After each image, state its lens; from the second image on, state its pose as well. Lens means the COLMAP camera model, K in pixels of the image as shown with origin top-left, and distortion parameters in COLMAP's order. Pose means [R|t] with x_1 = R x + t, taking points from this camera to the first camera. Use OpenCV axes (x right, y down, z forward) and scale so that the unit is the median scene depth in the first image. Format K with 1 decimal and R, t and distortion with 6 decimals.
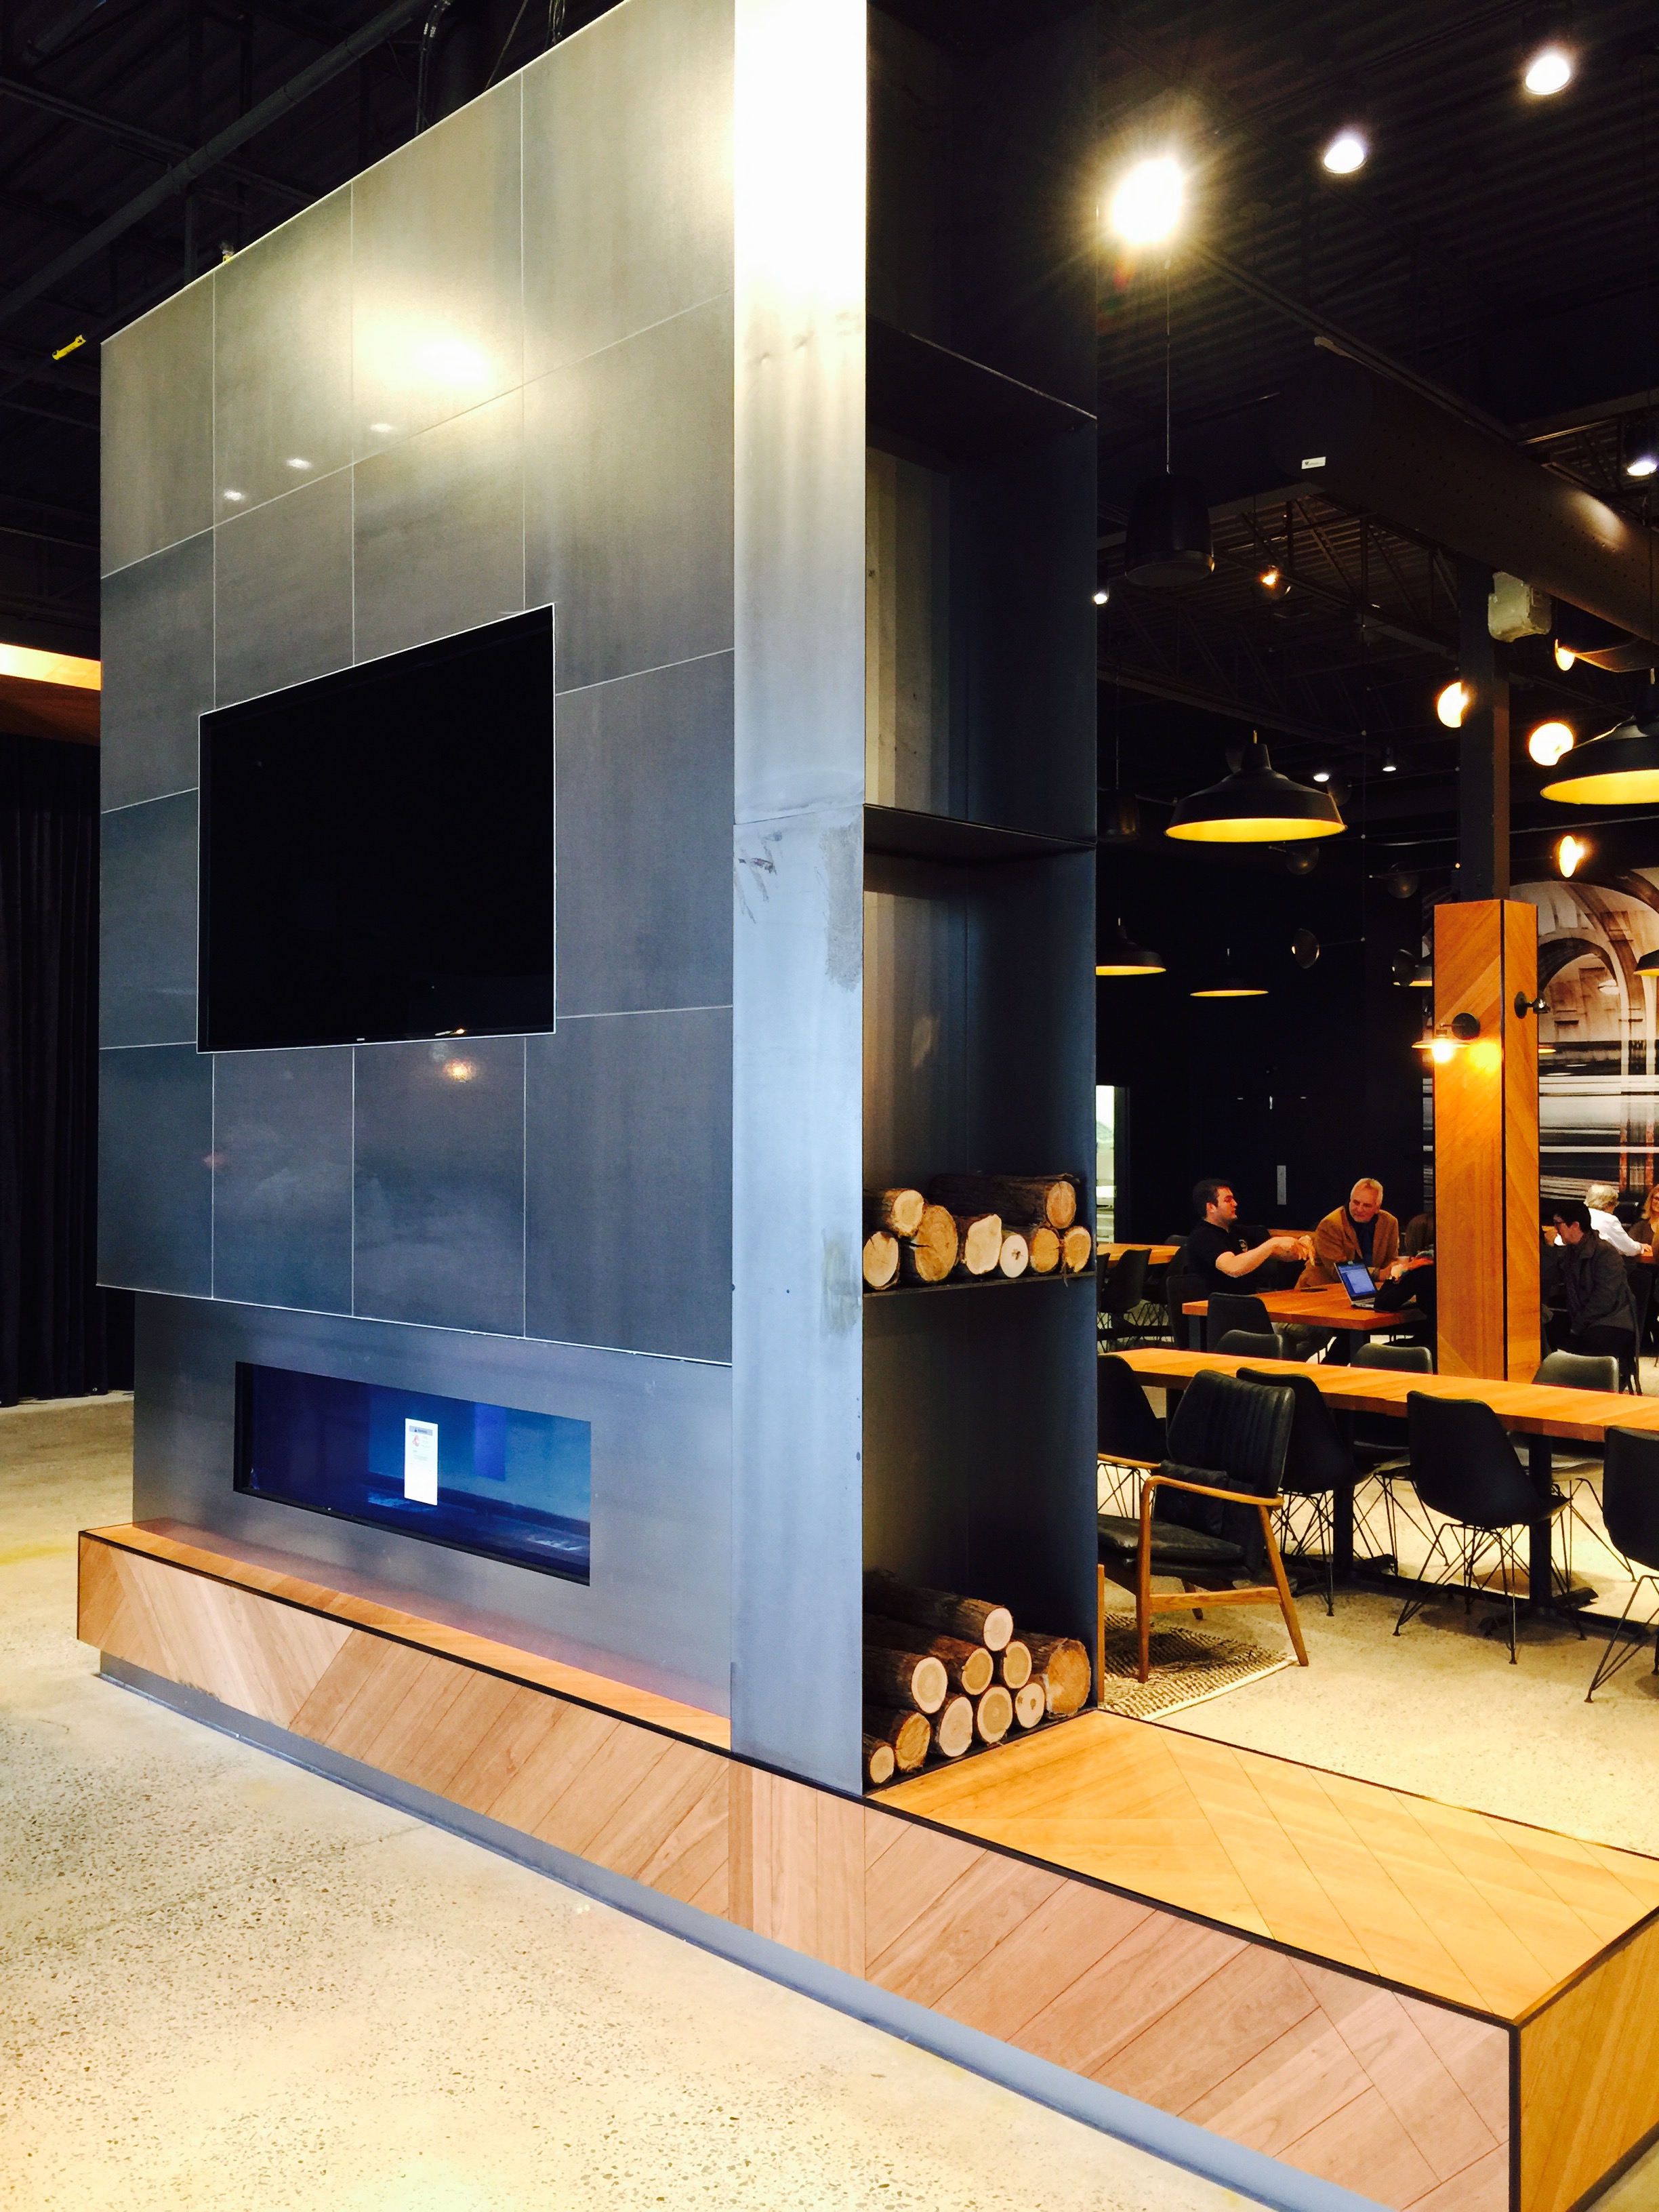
lens RADIAL K [[1886.3, 0, 827.5], [0, 1886.3, 1101.0], [0, 0, 1]] dist [0.000142, -0.013674]
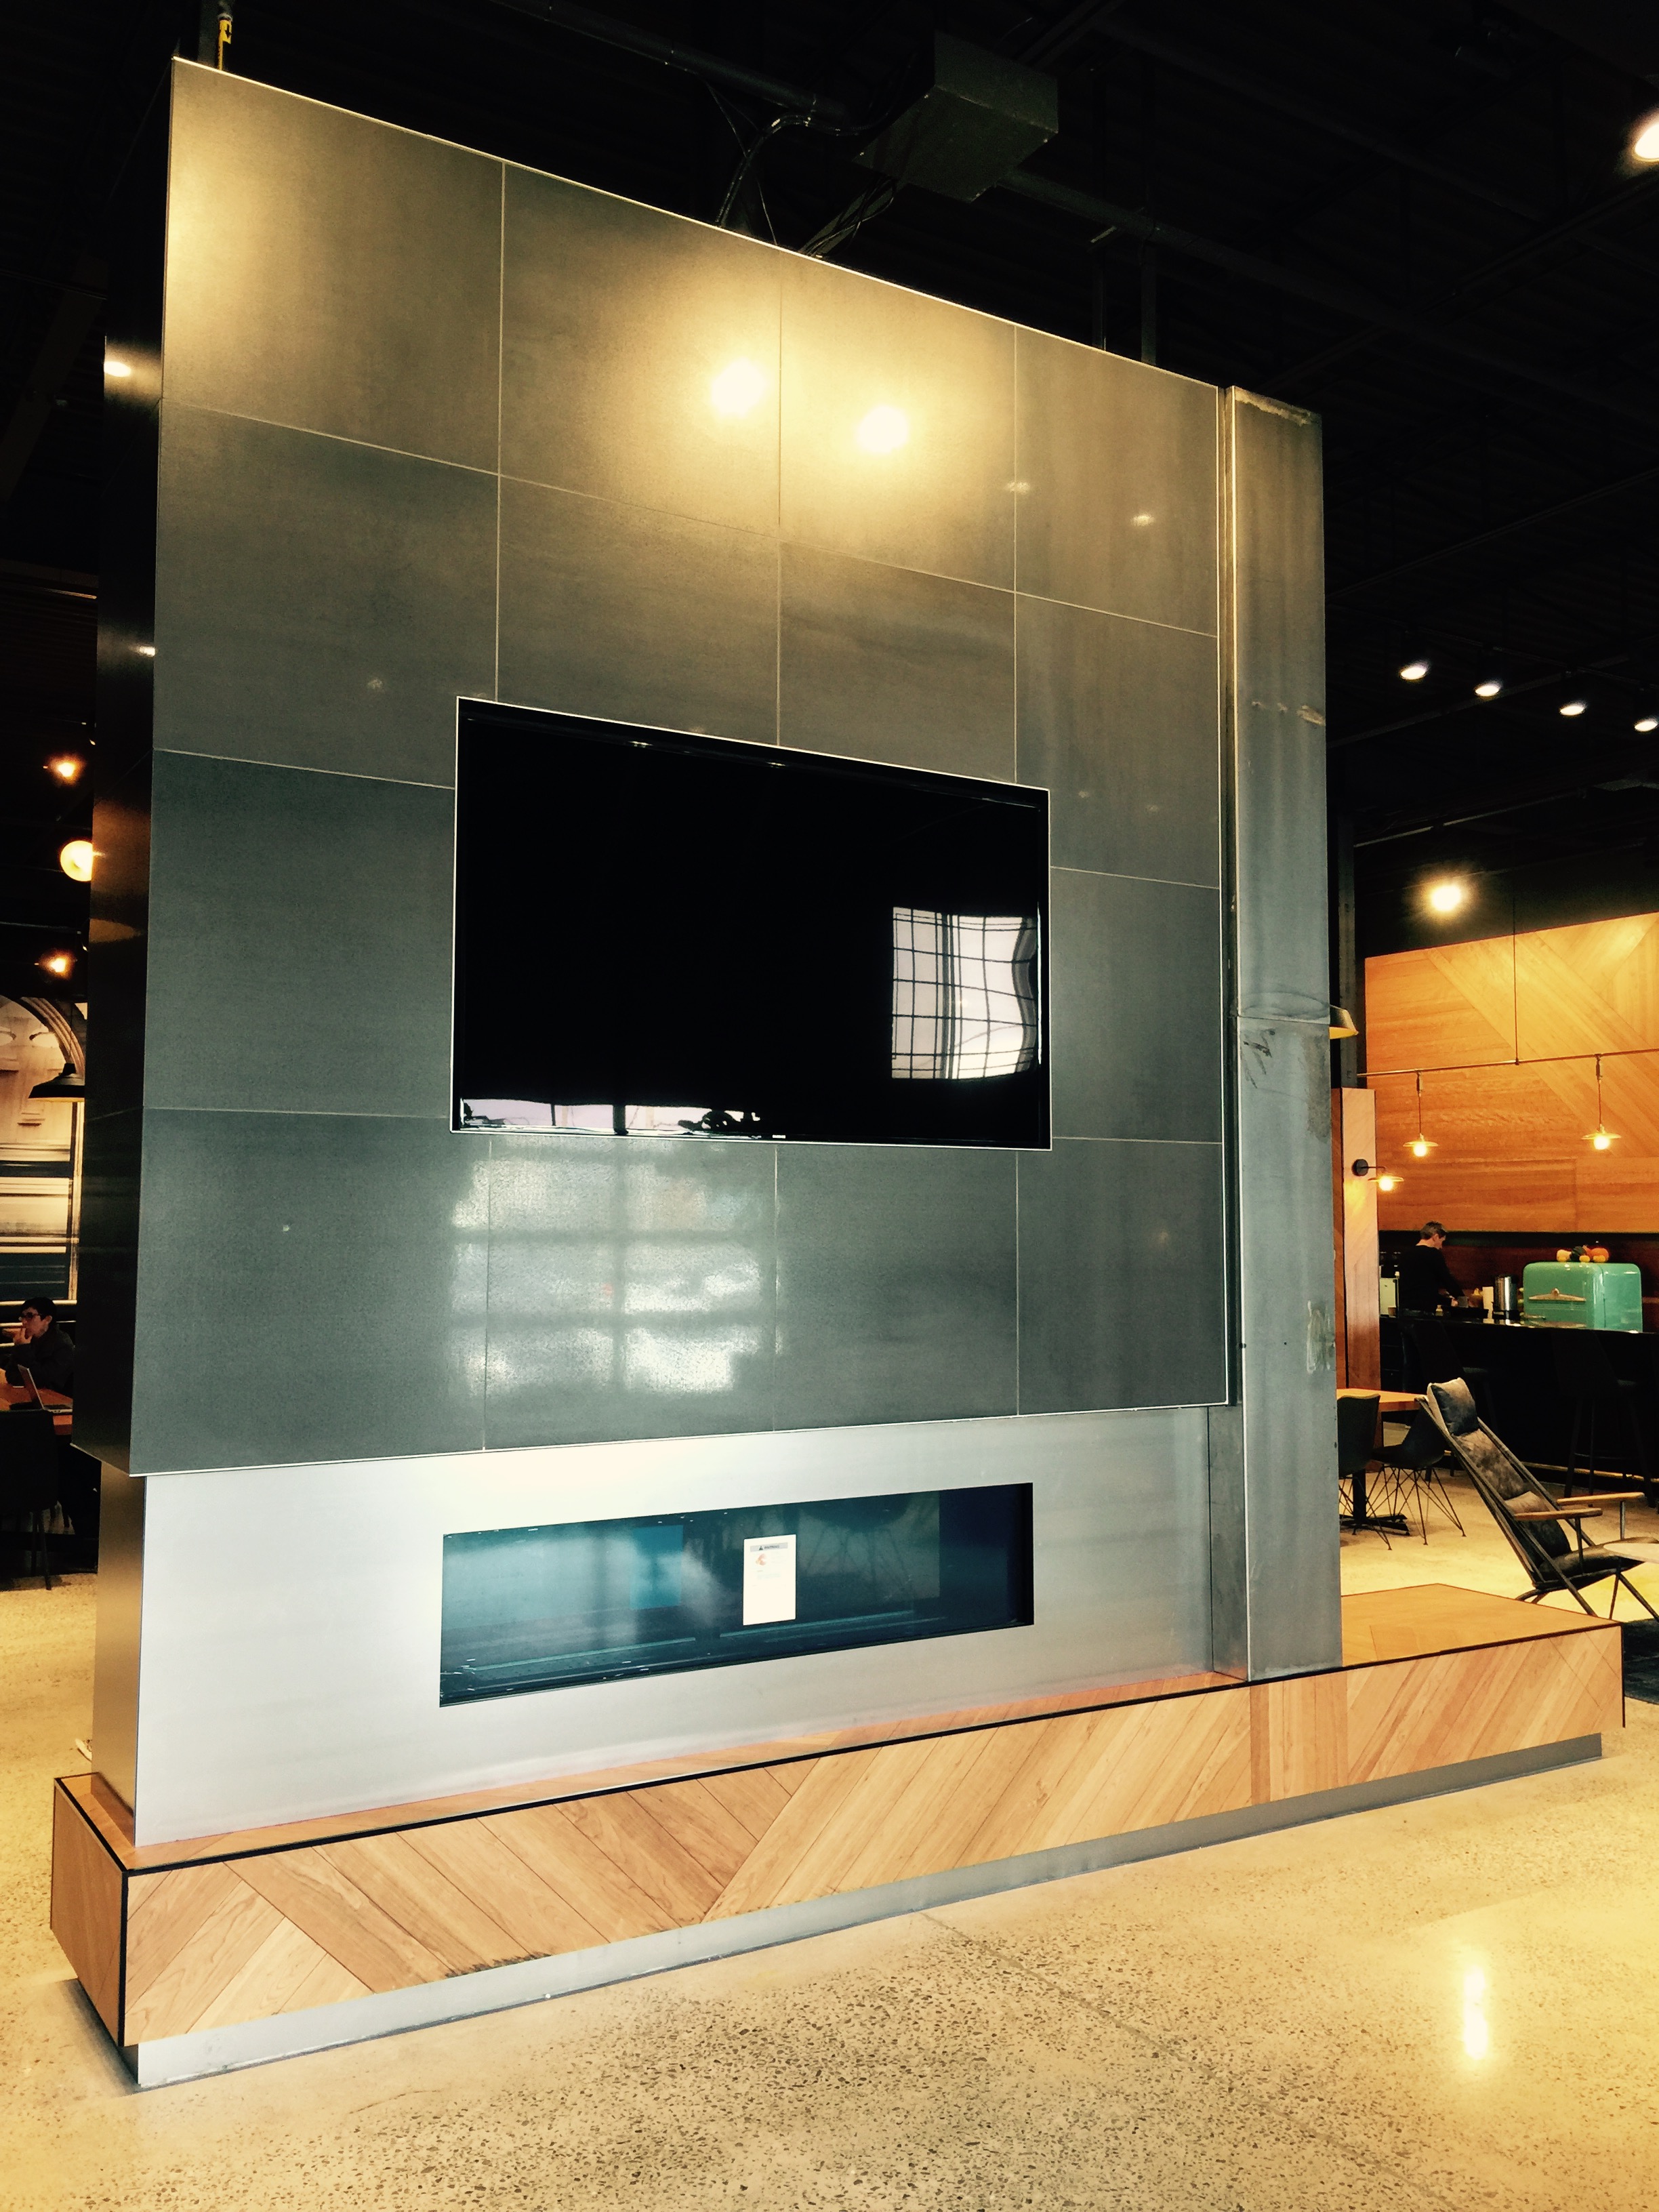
lens RADIAL K [[1886.3, 0, 826.6], [0, 1886.3, 1111.4], [0, 0, 1]] dist [0.000142, -0.013674]
pose [[0.245654, 0.066347, 0.967084, -1.420228], [-0.012220, 0.997788, -0.065350, 0.019842], [-0.969281, 0.004235, 0.245921, 0.907939]]
